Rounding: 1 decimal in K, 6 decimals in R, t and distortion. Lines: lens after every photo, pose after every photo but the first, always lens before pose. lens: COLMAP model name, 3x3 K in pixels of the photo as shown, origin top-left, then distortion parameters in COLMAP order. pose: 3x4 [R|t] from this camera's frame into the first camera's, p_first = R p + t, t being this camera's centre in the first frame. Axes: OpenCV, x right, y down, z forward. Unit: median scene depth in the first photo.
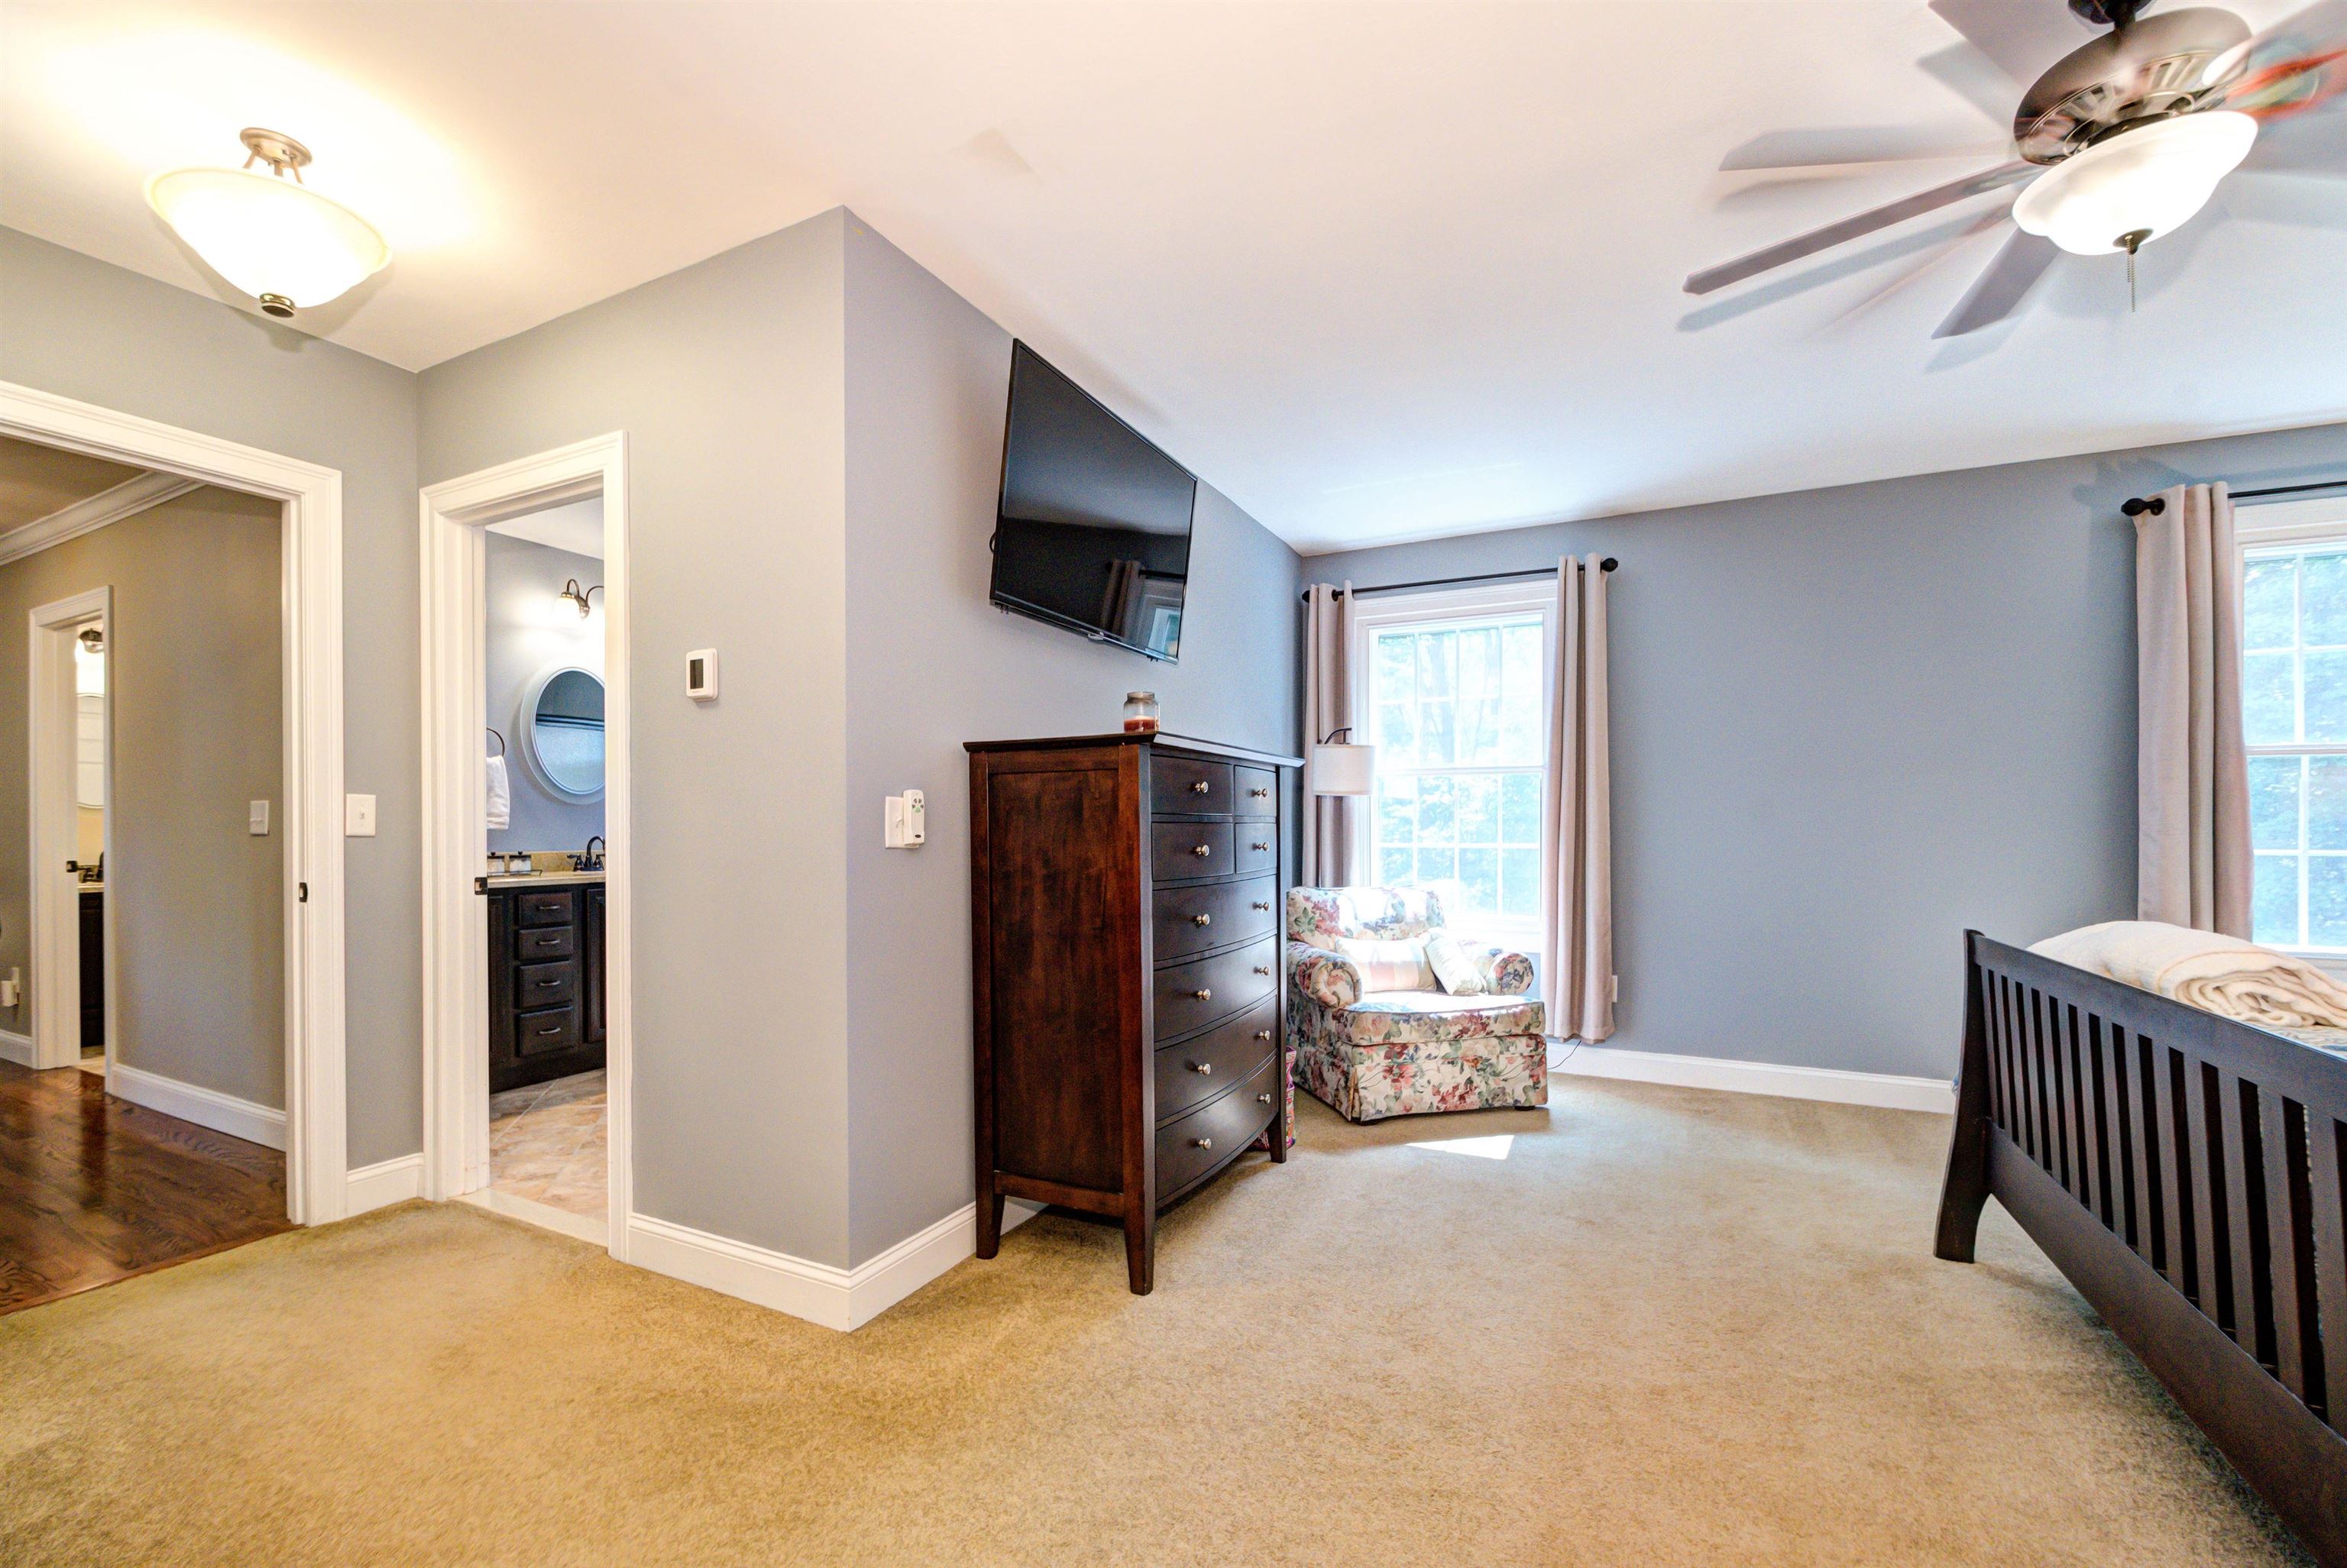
lens RADIAL K [[977.6, 0, 1172.5], [0, 977.6, 834.9], [0, 0, 1]] dist [-0.011280, -0.000079]
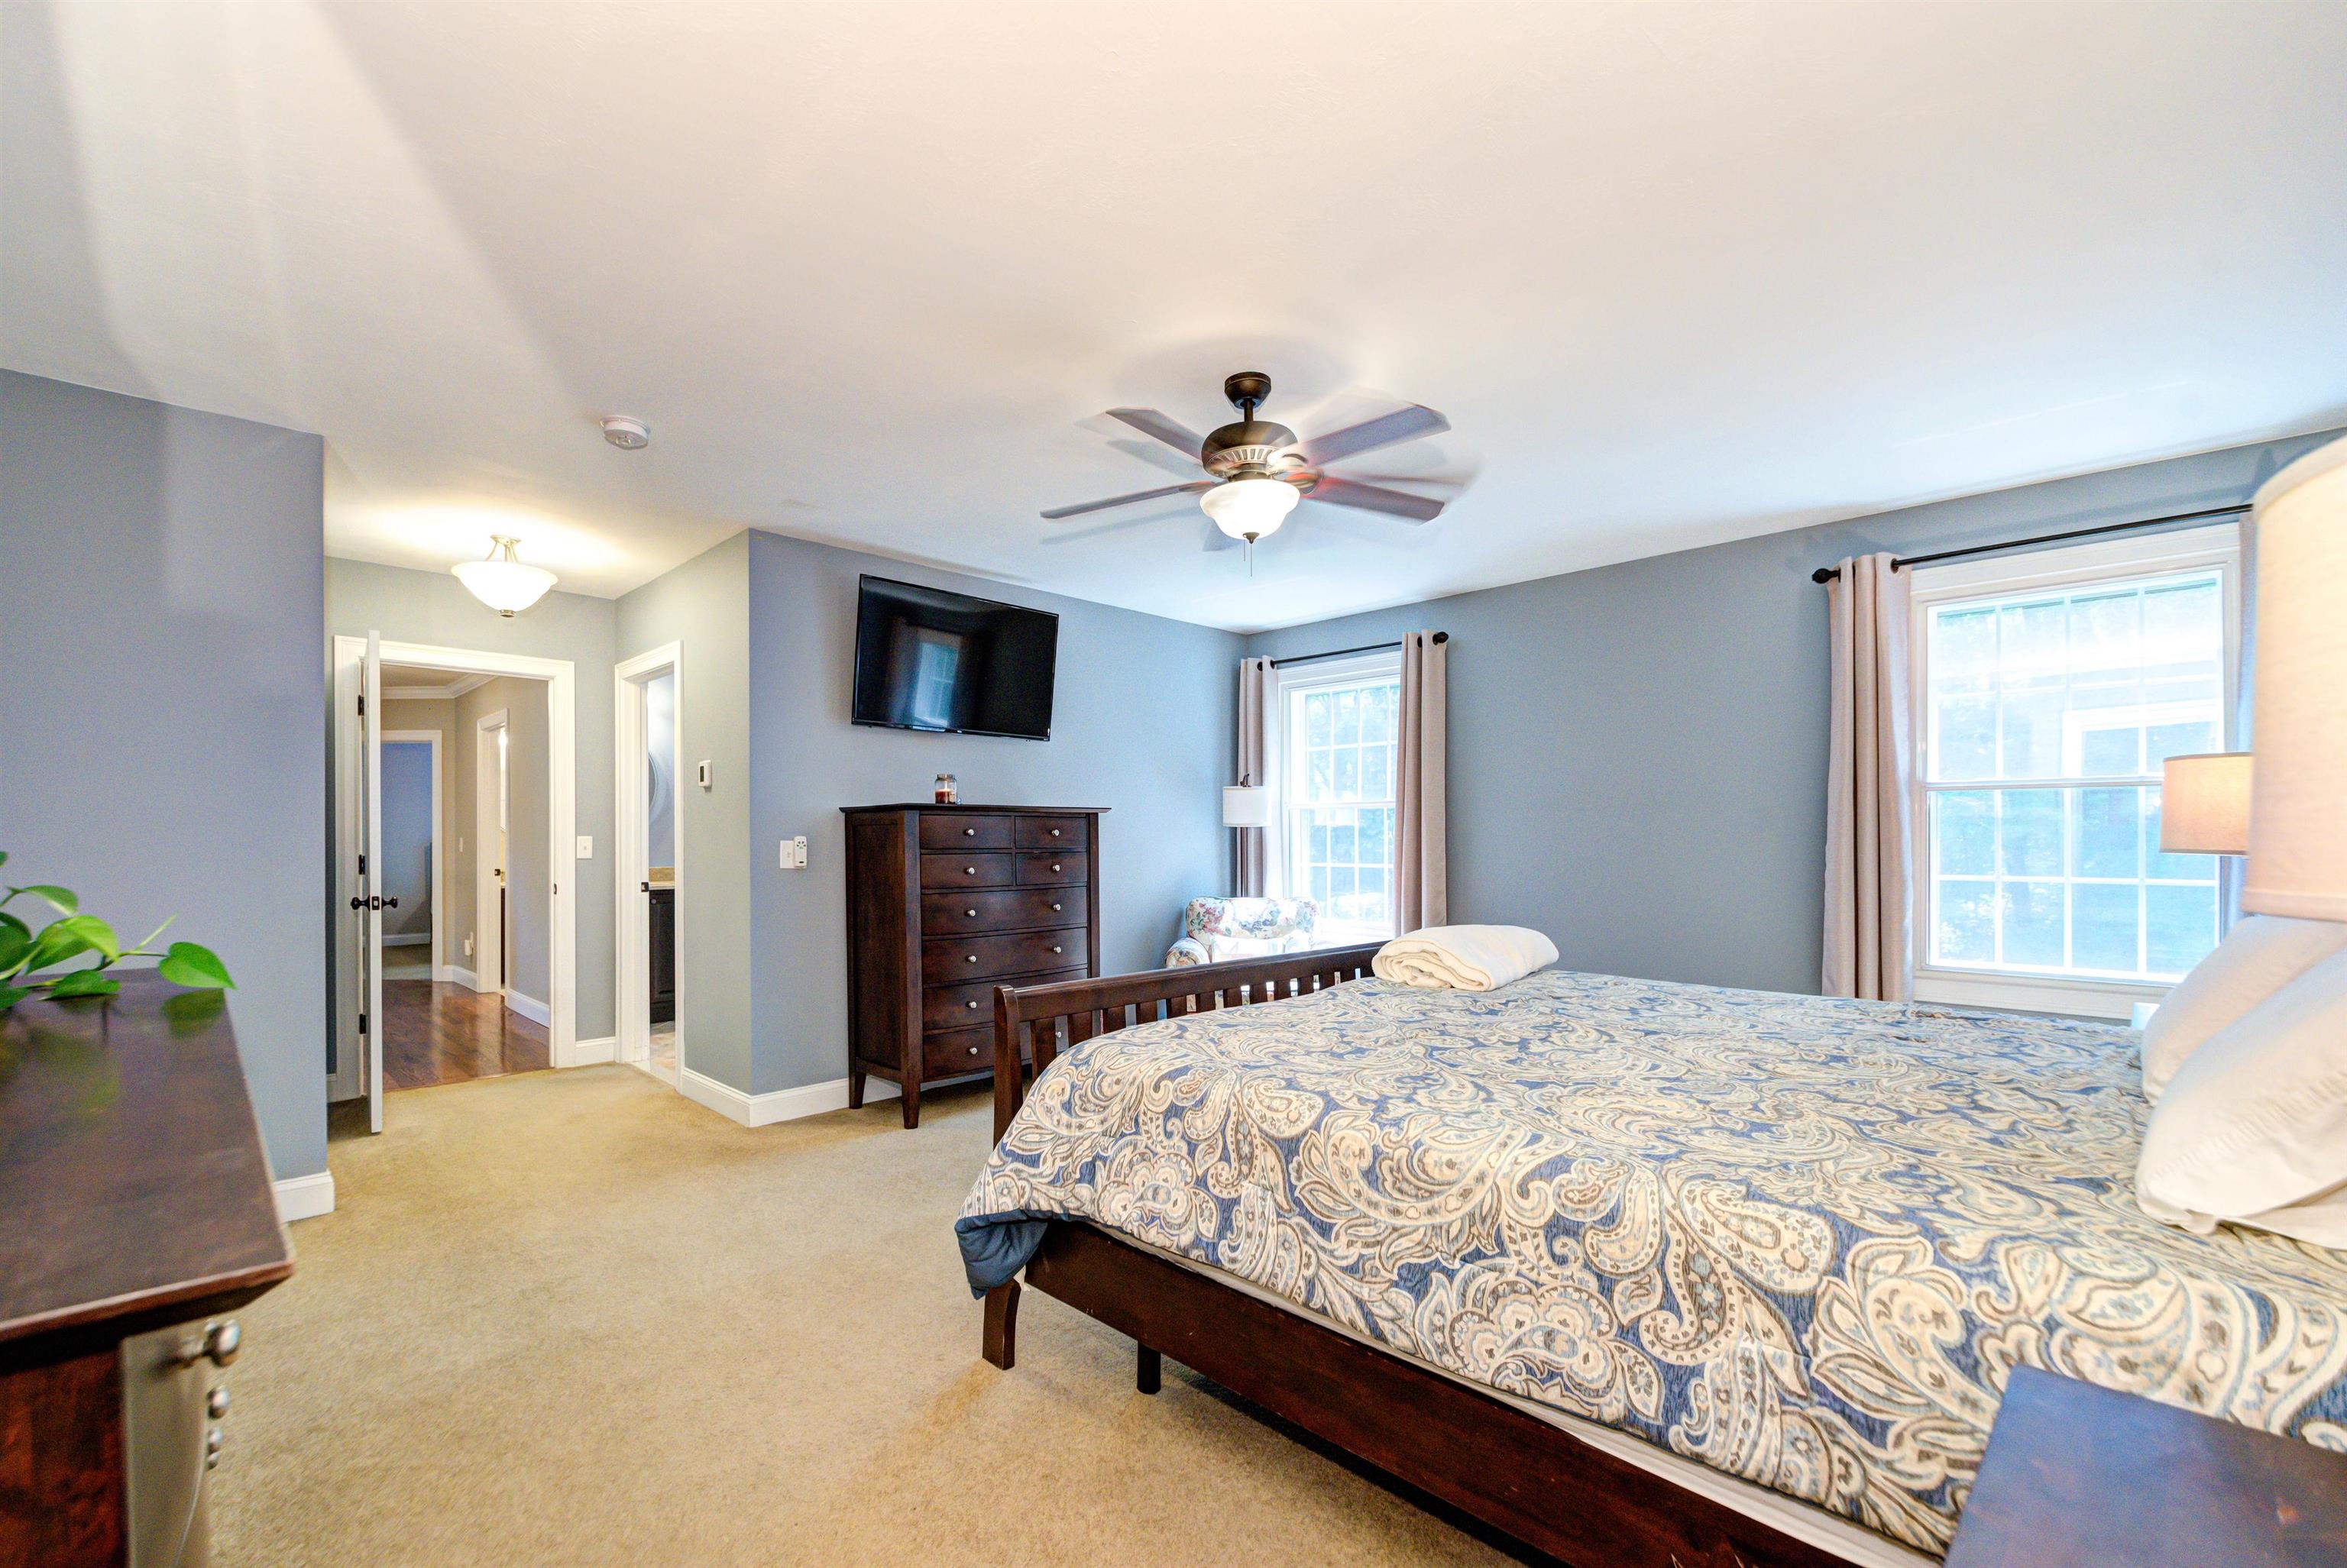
lens RADIAL K [[977.6, 0, 1172.5], [0, 977.6, 834.9], [0, 0, 1]] dist [-0.011280, -0.000079]
pose [[0.954905, -0.003111, -0.296896, 0.718103], [0.000198, 0.999952, -0.009841, -0.024549], [0.296912, 0.009338, 0.954859, -0.396665]]
